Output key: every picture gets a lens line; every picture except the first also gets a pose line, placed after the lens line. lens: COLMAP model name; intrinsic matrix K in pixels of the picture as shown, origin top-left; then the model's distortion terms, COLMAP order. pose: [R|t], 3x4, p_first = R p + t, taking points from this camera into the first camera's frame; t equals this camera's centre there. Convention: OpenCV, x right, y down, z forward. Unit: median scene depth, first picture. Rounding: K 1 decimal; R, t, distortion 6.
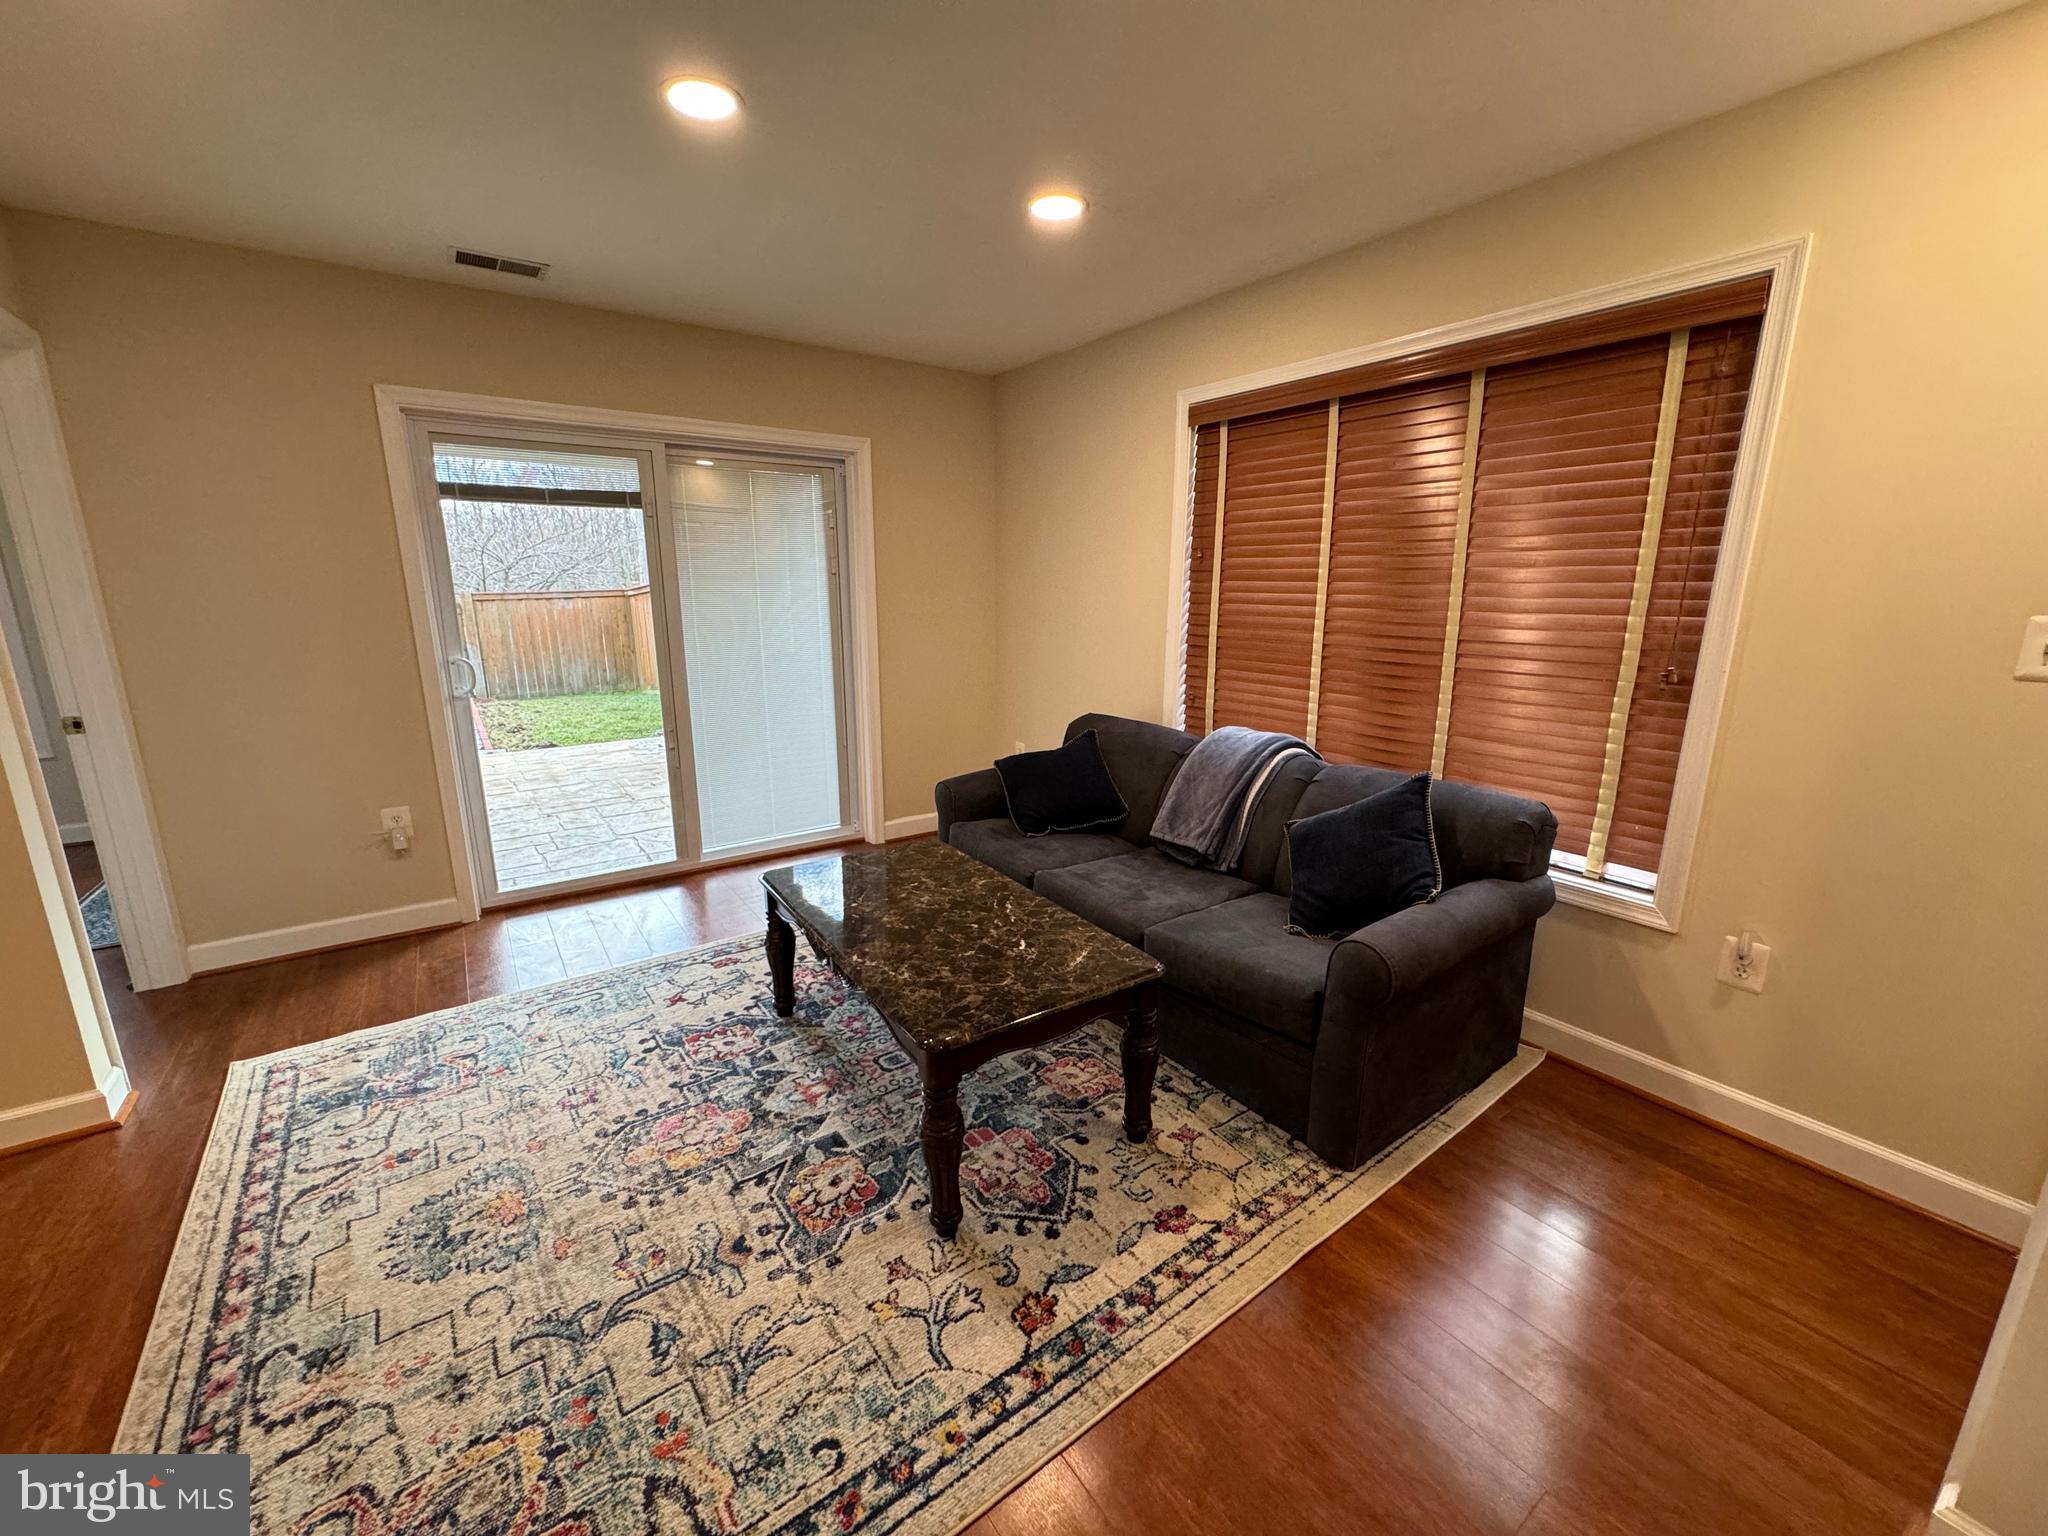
lens RADIAL K [[812.7, 0, 1022.4], [0, 812.7, 767.9], [0, 0, 1]] dist [-0.003167, 0.000223]
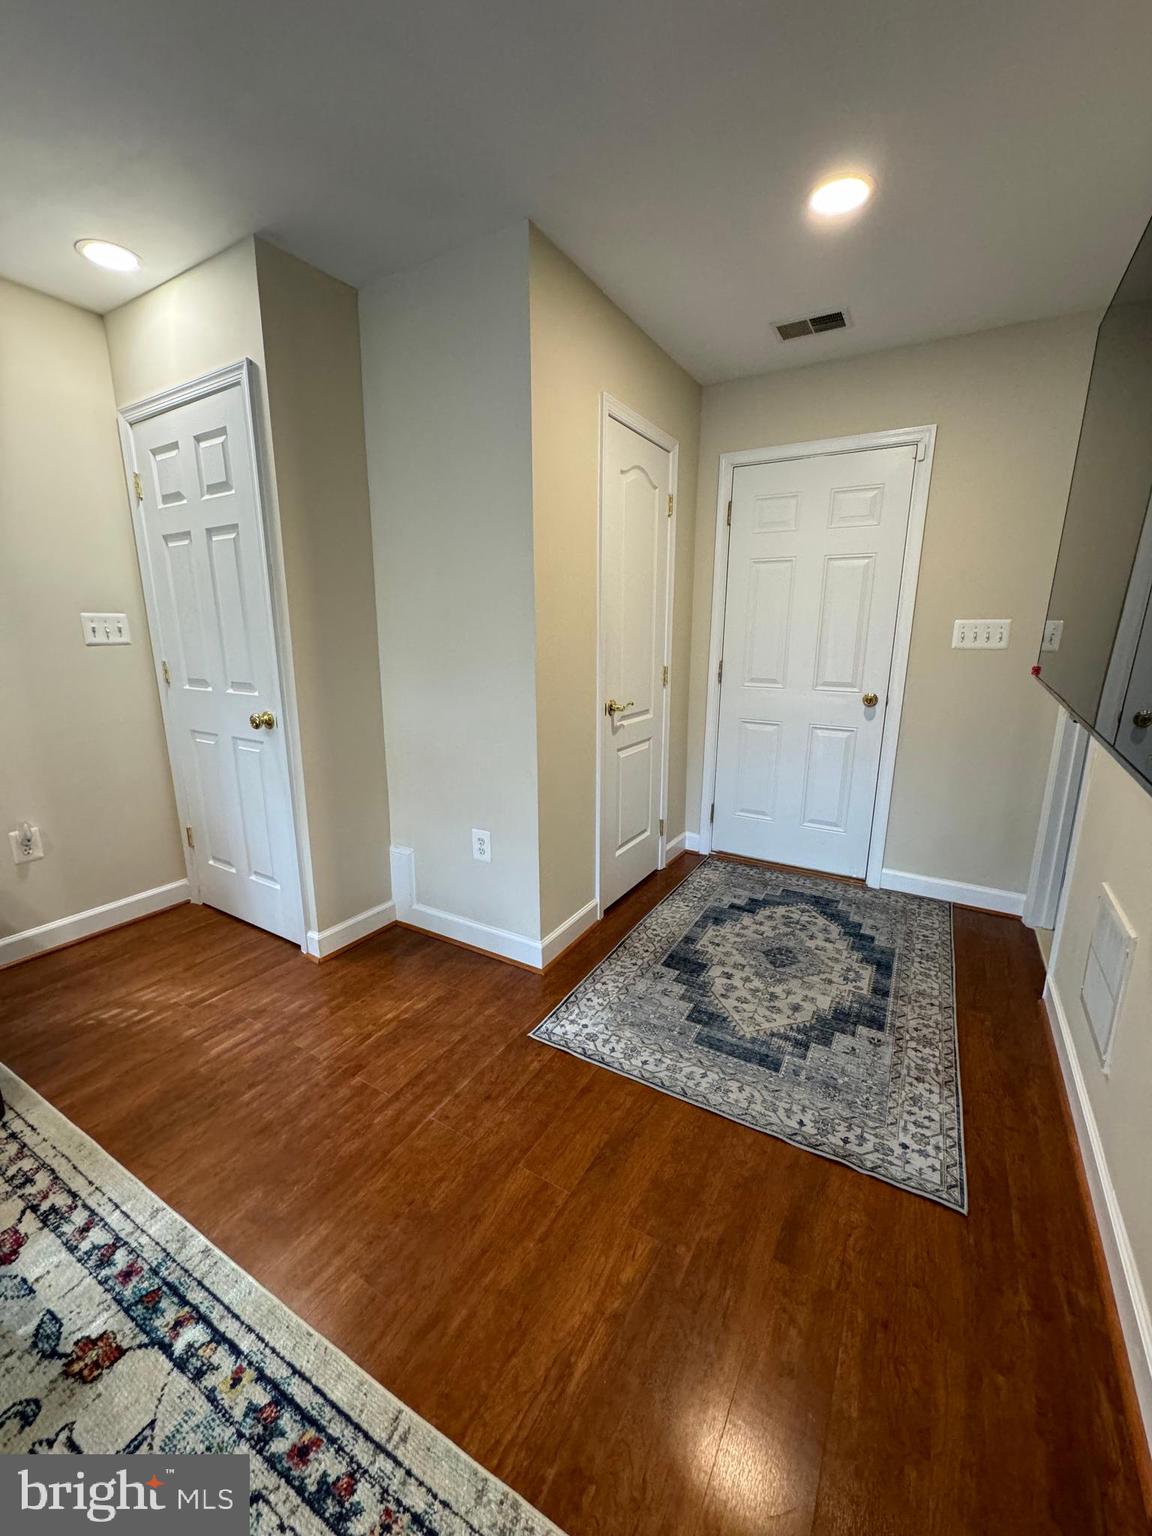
lens RADIAL K [[610.8, 0, 576.8], [0, 610.8, 767.0], [0, 0, 1]] dist [-0.002893, 0.000490]
pose [[-0.402124, -0.209700, 0.891248, -0.565554], [0.199458, 0.929976, 0.308806, -0.046586], [-0.893595, 0.301945, -0.332139, 0.445748]]
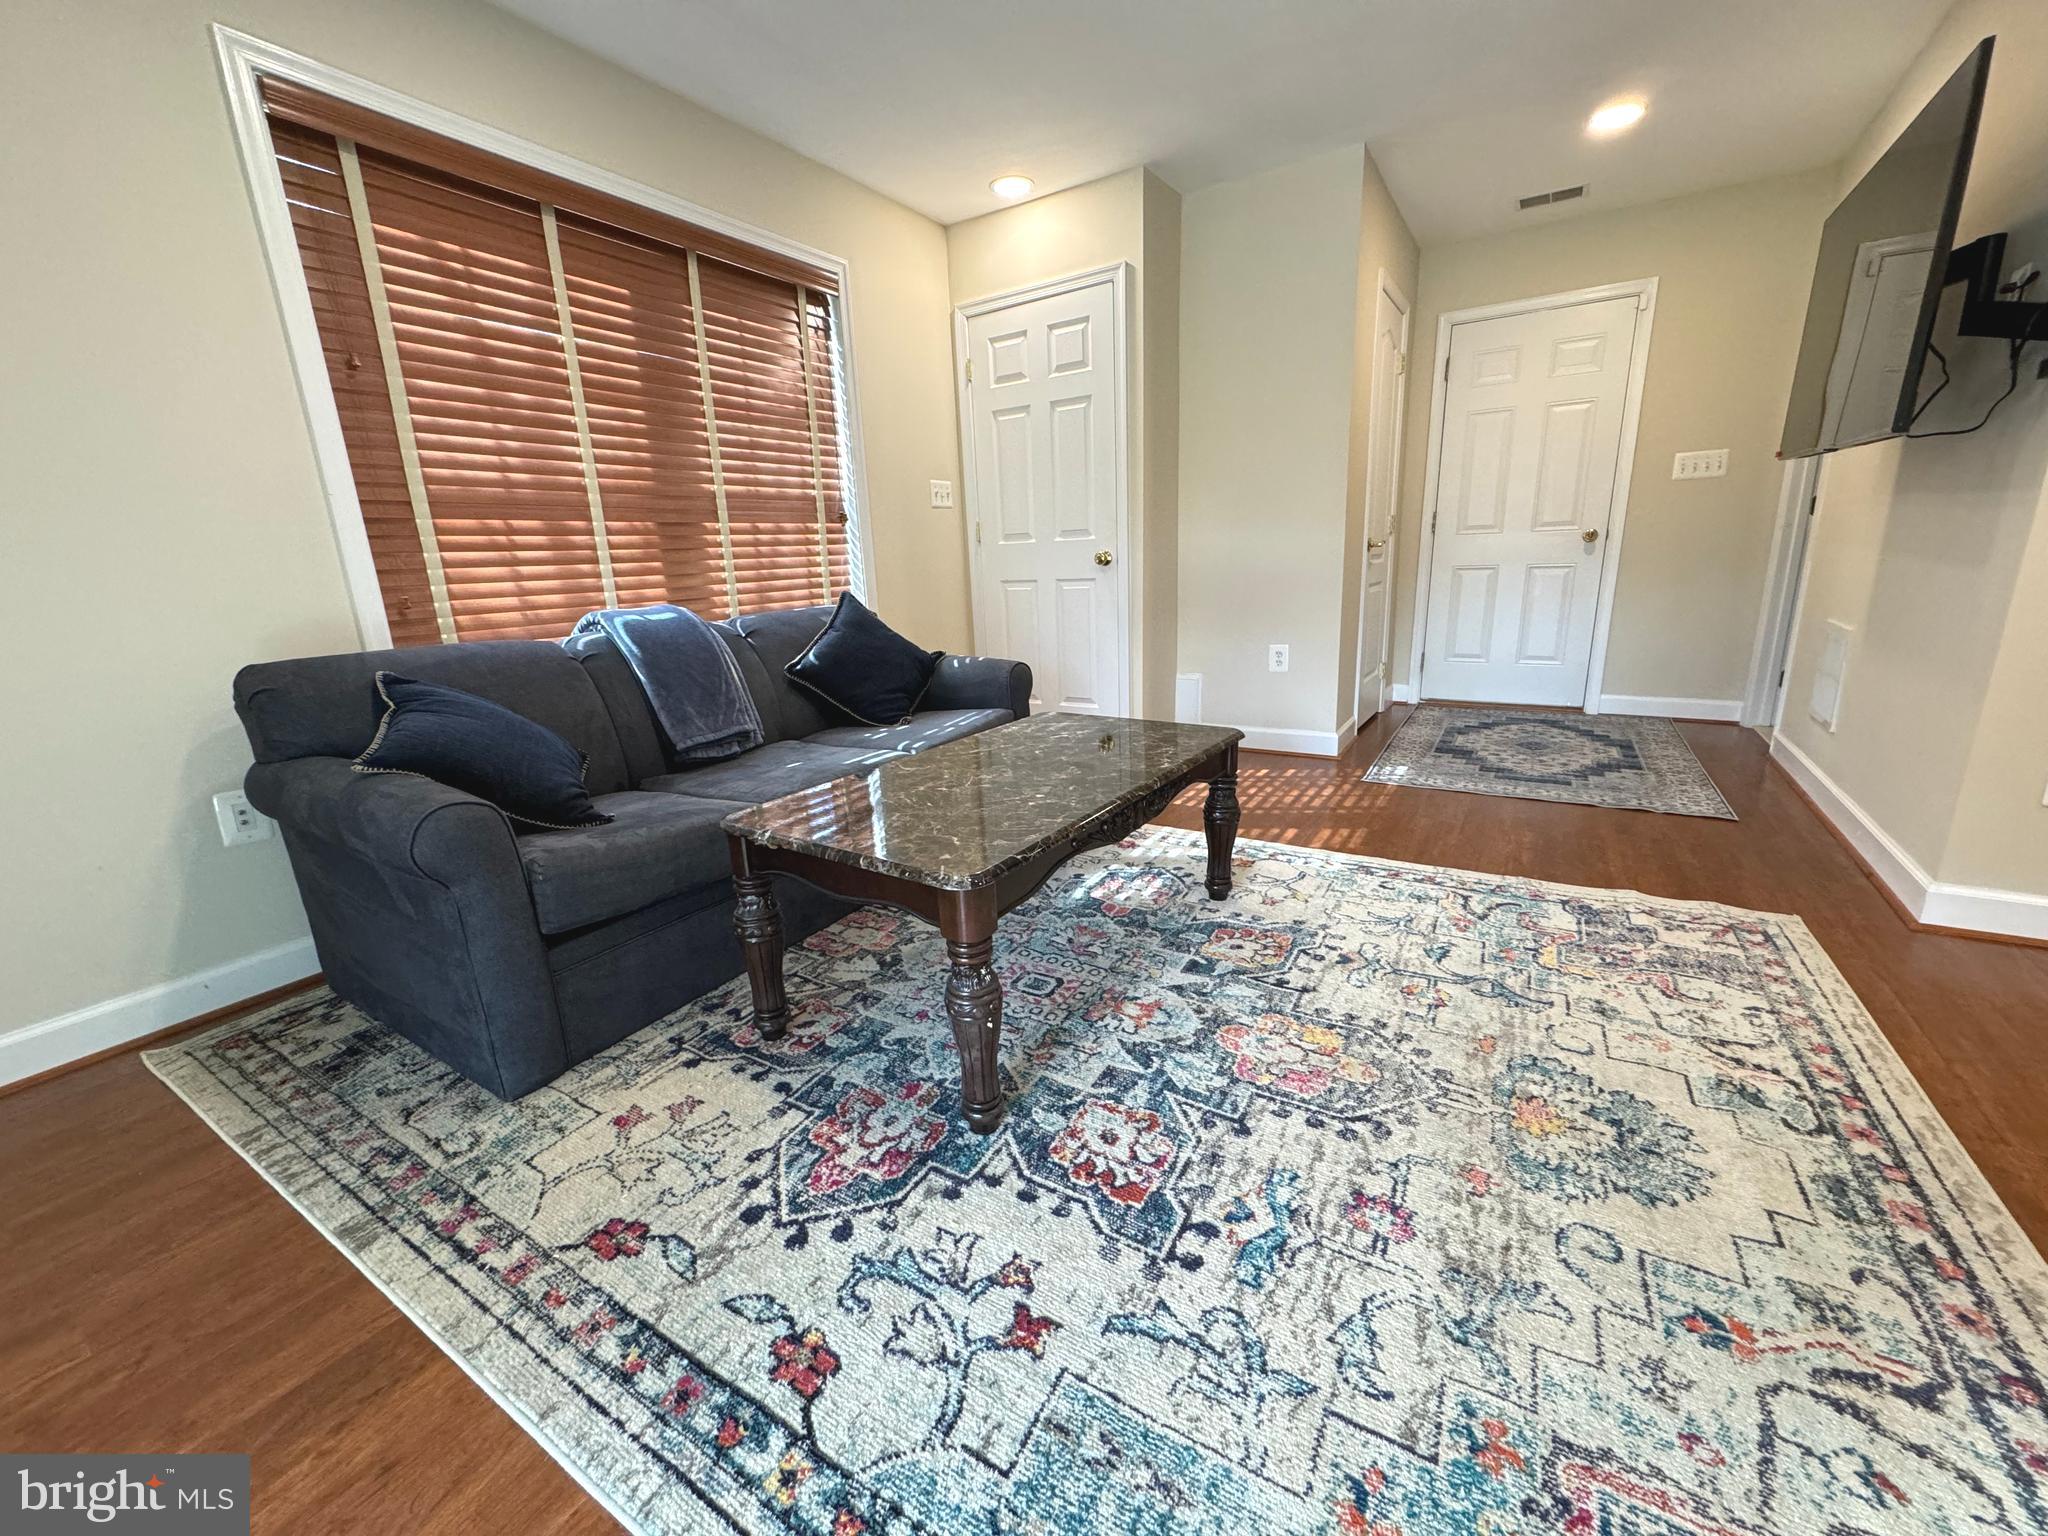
lens RADIAL K [[814.4, 0, 1022.9], [0, 814.4, 766.3], [0, 0, 1]] dist [-0.002893, 0.000490]
pose [[-0.373690, -0.221954, 0.900607, -1.027887], [0.244962, 0.912861, 0.326617, -0.113579], [-0.894623, 0.342667, -0.286757, 1.478858]]
